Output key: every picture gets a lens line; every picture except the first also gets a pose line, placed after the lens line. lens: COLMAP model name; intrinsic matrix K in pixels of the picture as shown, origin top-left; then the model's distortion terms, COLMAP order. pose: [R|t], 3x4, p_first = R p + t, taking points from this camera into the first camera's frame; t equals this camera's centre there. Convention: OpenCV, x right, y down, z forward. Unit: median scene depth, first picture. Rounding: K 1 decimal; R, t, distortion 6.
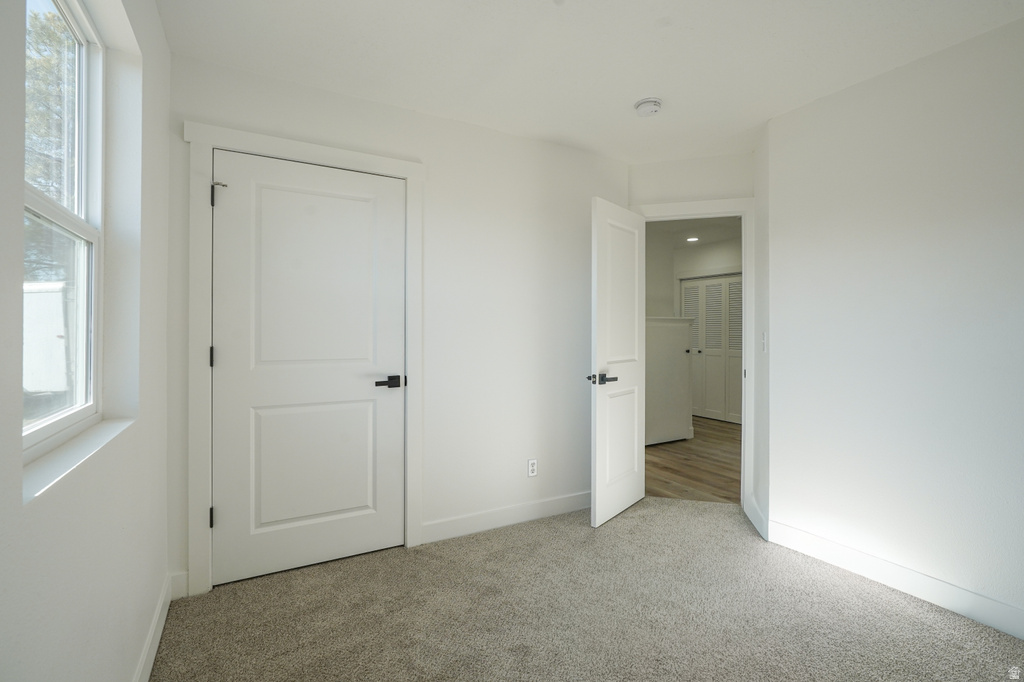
lens RADIAL K [[466.0, 0, 510.1], [0, 466.0, 332.9], [0, 0, 1]] dist [-0.000759, 0.000132]
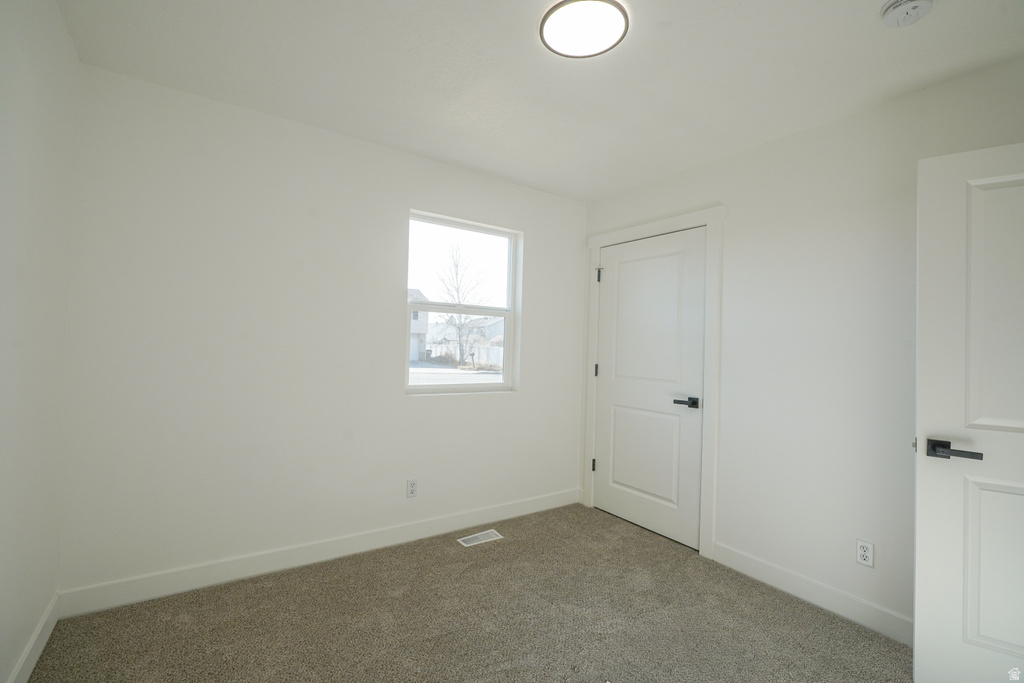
lens RADIAL K [[466.0, 0, 510.1], [0, 466.0, 333.4], [0, 0, 1]] dist [-0.000759, 0.000132]
pose [[0.099887, -0.026633, -0.994642, 0.868669], [-0.029326, 0.999129, -0.029698, -0.019772], [0.994567, 0.032135, 0.099019, 0.432910]]
